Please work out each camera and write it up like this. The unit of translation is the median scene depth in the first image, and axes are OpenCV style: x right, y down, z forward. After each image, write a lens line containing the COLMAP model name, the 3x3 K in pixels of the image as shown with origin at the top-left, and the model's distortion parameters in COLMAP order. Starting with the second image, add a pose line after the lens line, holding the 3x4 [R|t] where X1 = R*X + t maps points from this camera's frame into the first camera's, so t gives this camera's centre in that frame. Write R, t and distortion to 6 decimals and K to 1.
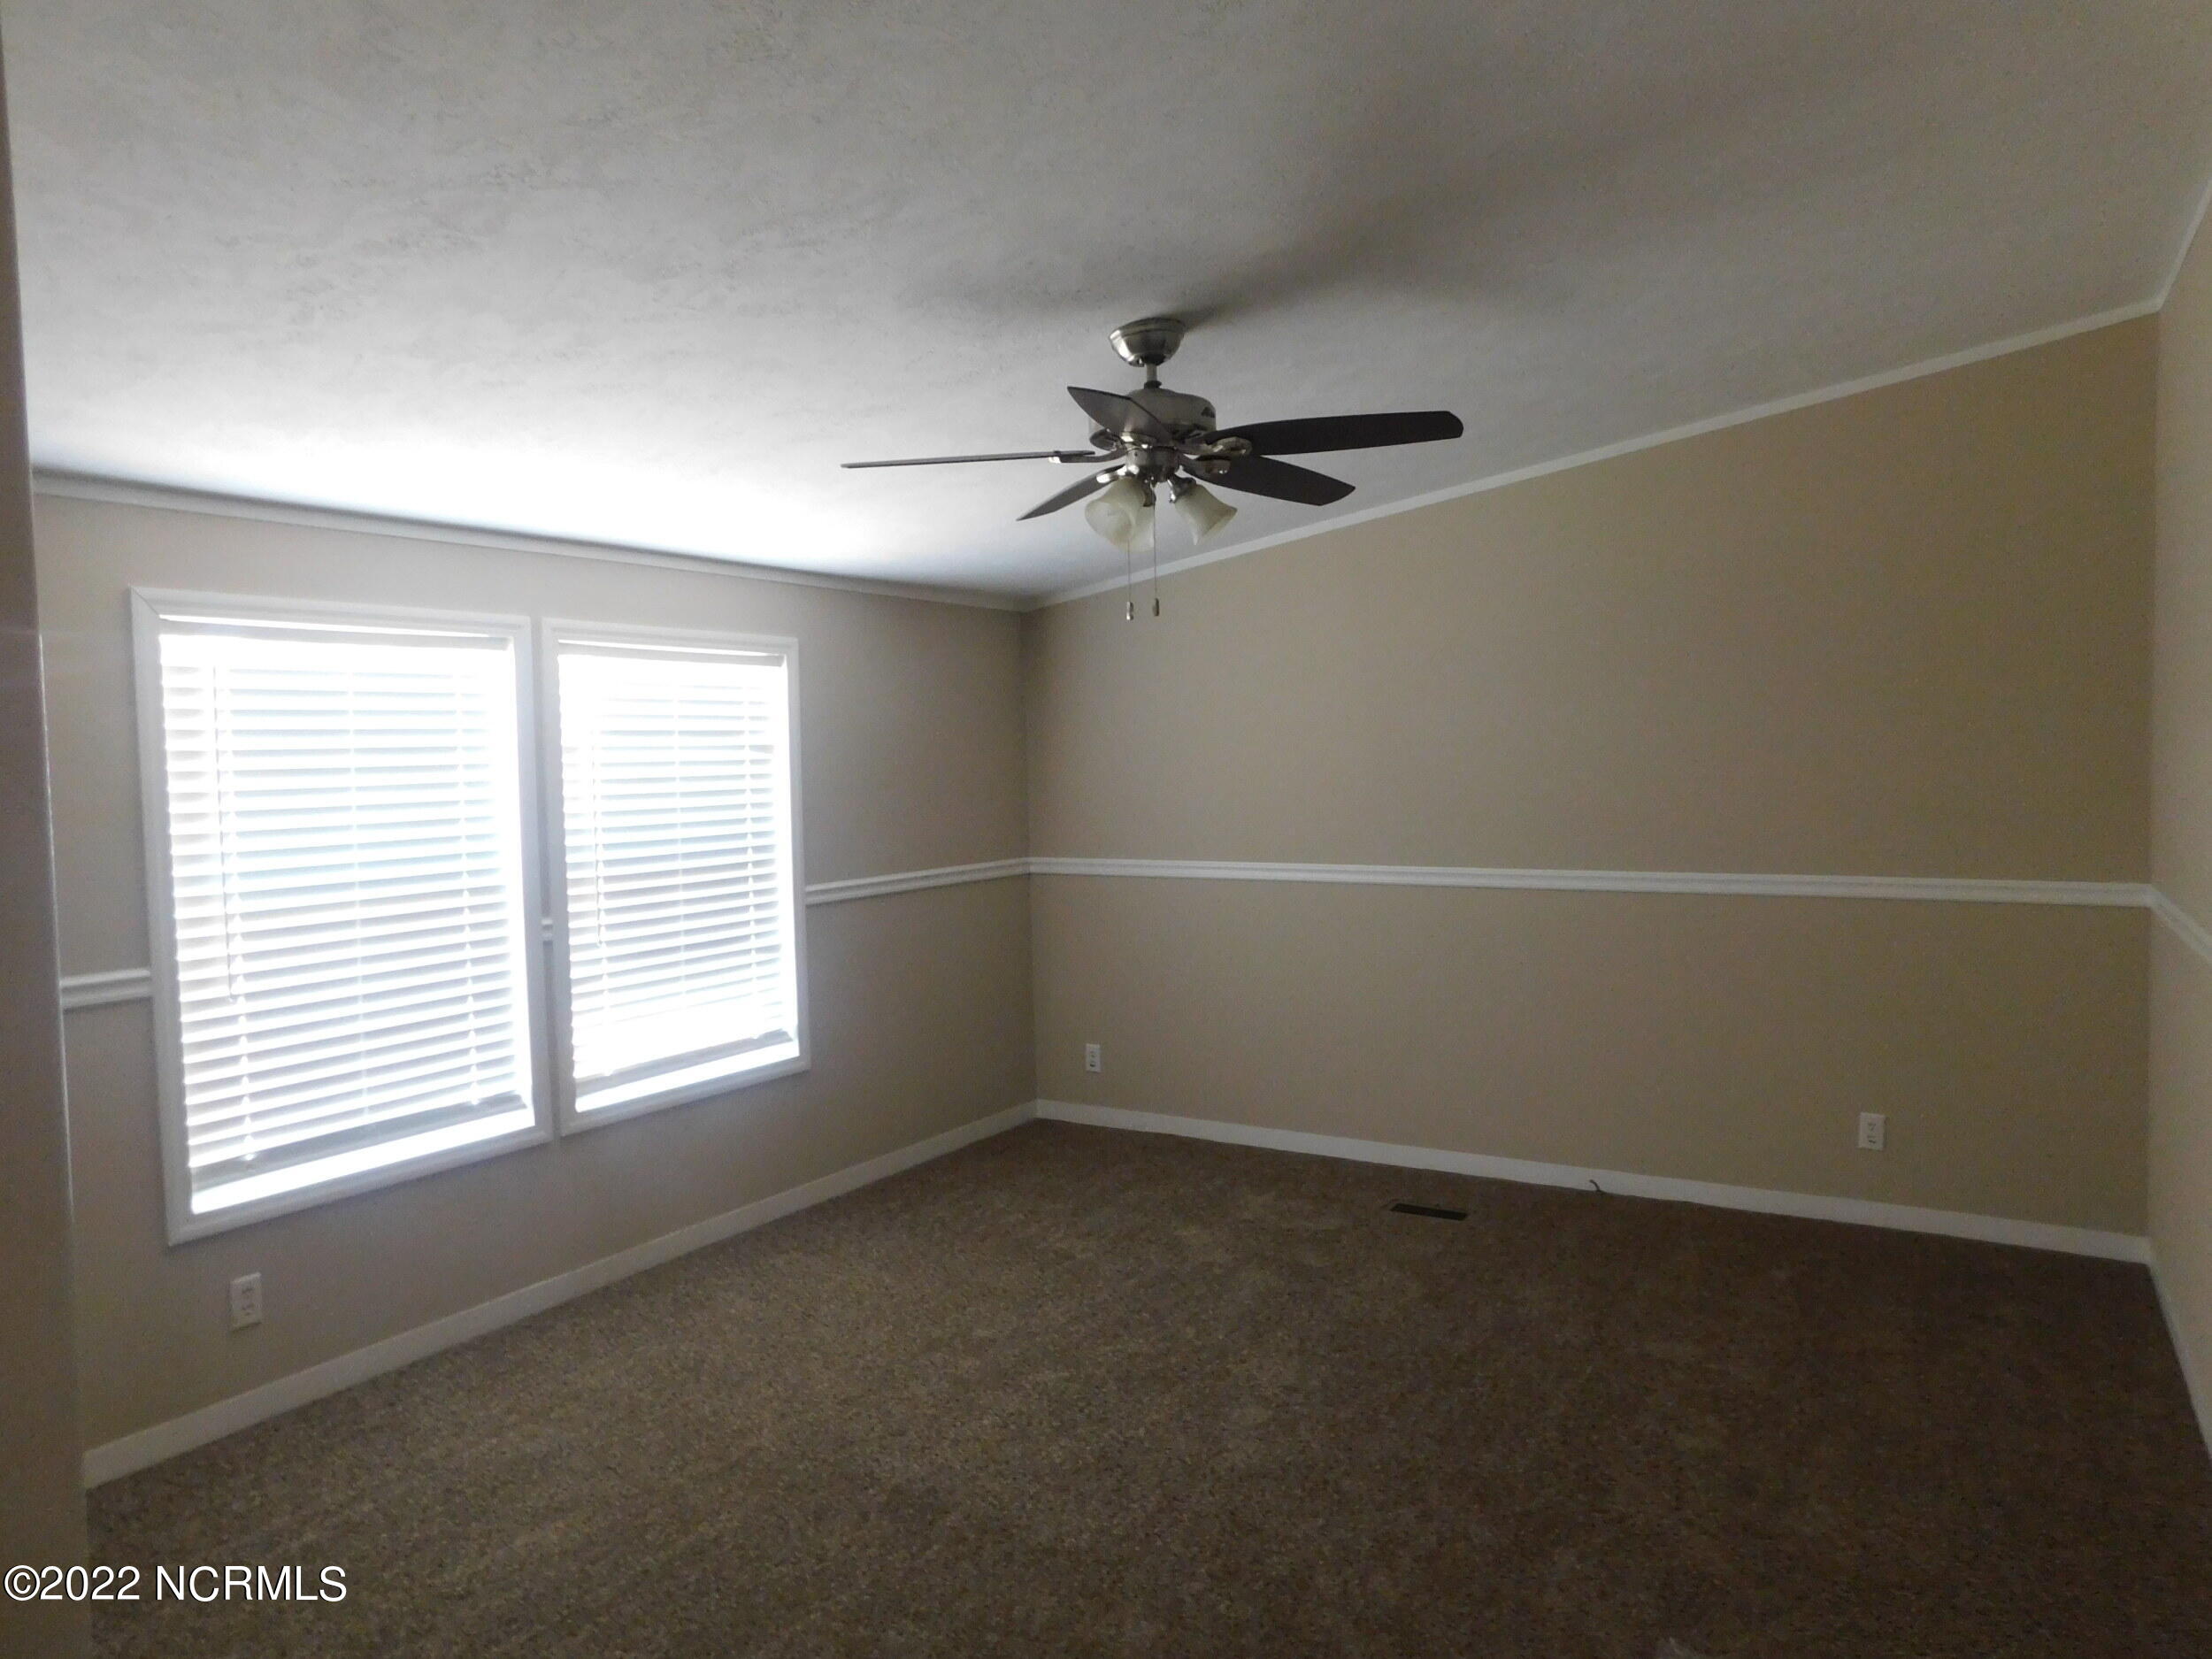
lens RADIAL K [[1463.2, 0, 1097.4], [0, 1463.2, 818.4], [0, 0, 1]] dist [-0.070943, 0.060643]
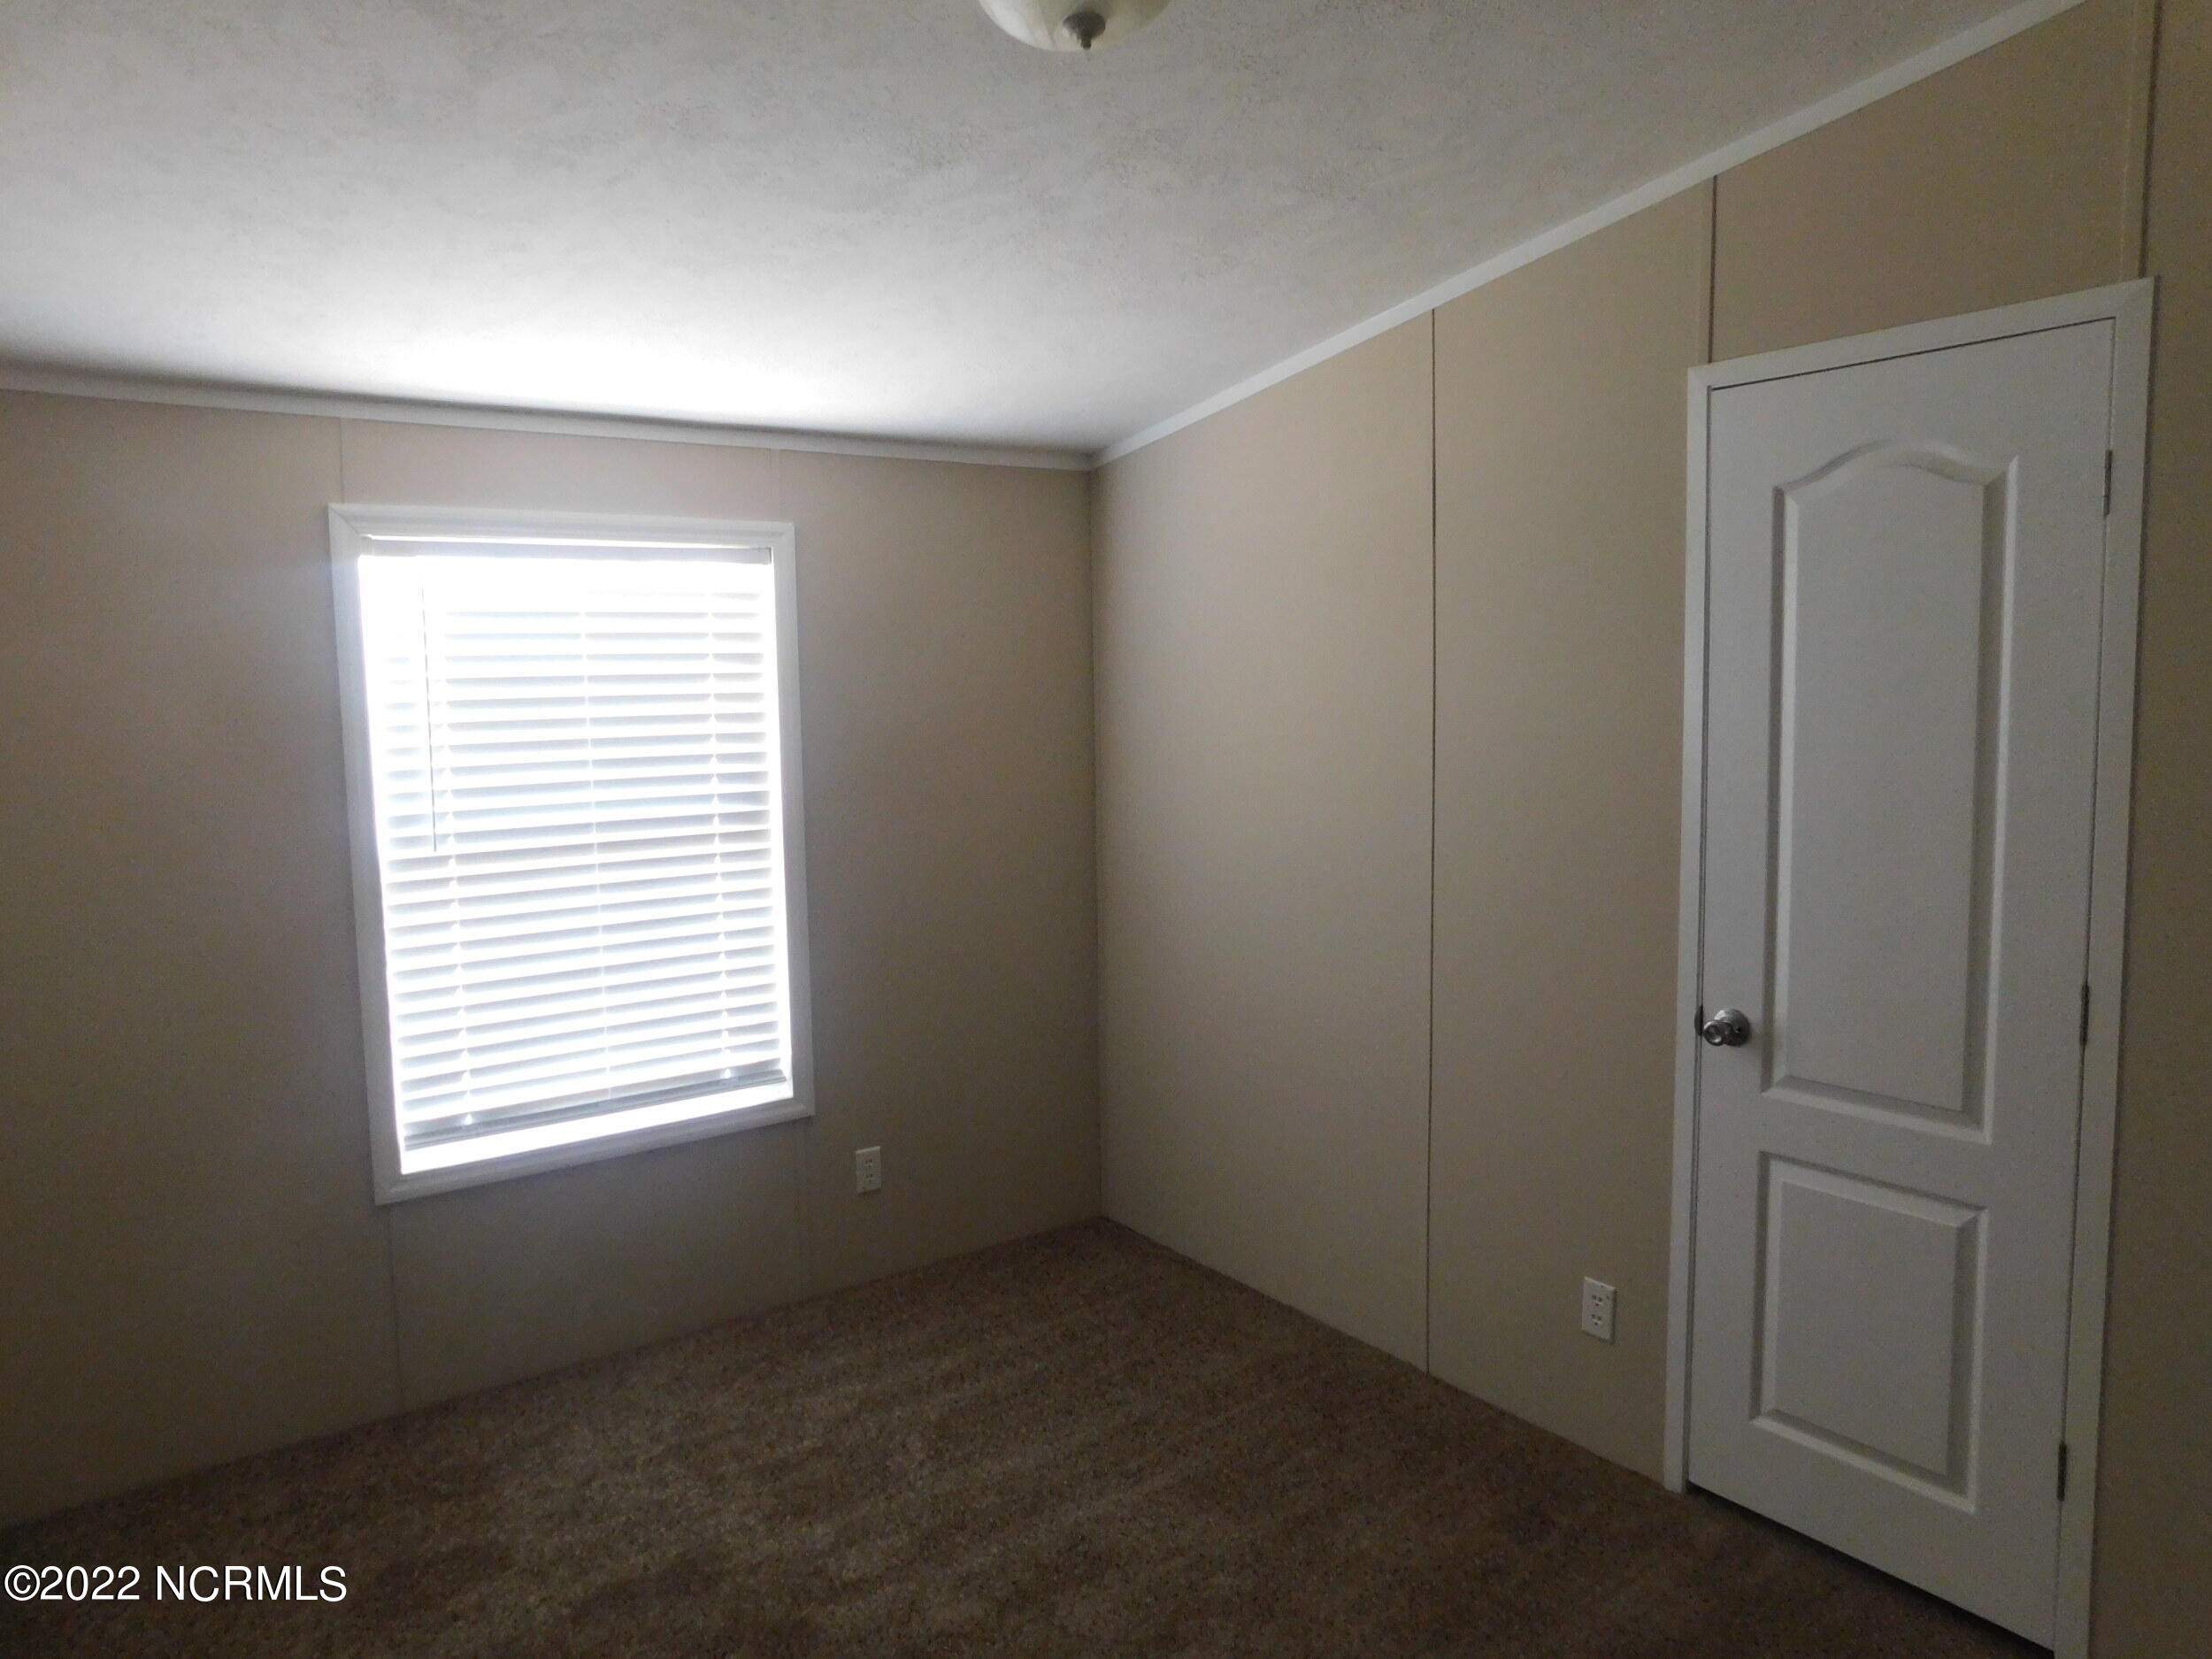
lens RADIAL K [[1463.2, 0, 1195.0], [0, 1463.2, 821.5], [0, 0, 1]] dist [-0.070943, 0.060643]
pose [[0.933398, 0.030884, -0.357511, 0.188632], [-0.009555, 0.998075, 0.061273, -0.018417], [0.358715, -0.053776, 0.931897, 0.317445]]
